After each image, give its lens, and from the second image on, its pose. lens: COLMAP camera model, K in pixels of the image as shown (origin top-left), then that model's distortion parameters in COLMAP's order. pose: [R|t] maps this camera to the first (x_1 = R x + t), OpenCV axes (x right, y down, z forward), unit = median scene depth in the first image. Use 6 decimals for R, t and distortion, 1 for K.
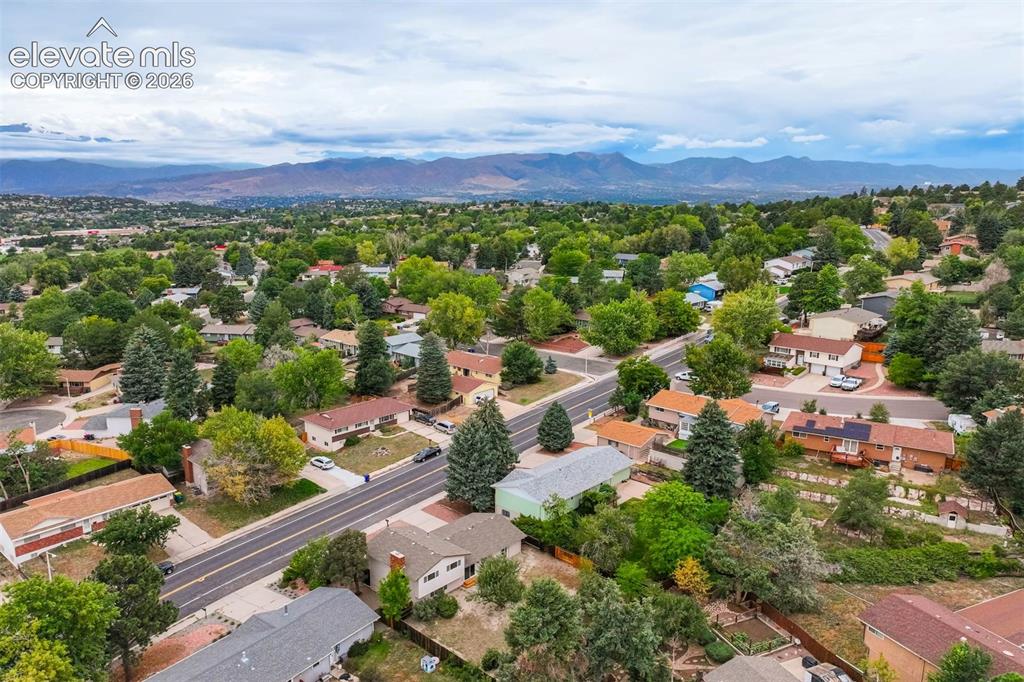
lens RADIAL K [[719.0, 0, 512.0], [0, 719.0, 341.0], [0, 0, 1]] dist [-0.004359, 0.008012]
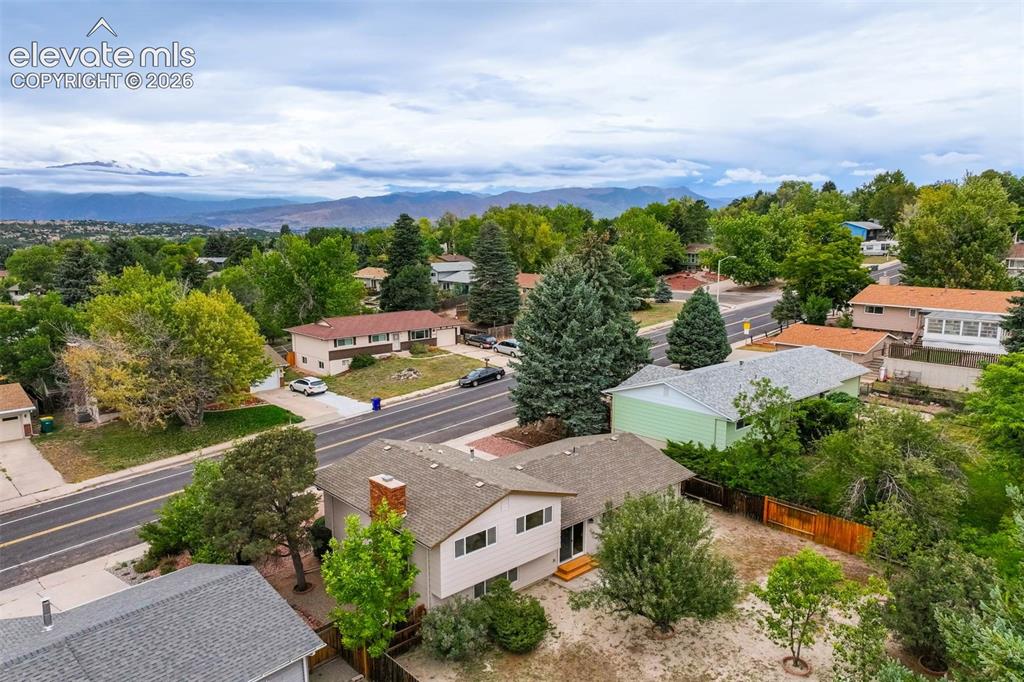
lens RADIAL K [[710.1, 0, 516.0], [0, 710.1, 379.9], [0, 0, 1]] dist [0.002826, 0.001084]
pose [[0.996491, 0.004456, -0.083585, -0.040936], [-0.004147, 0.999984, 0.003862, 0.162616], [0.083601, -0.003502, 0.996493, 0.425534]]
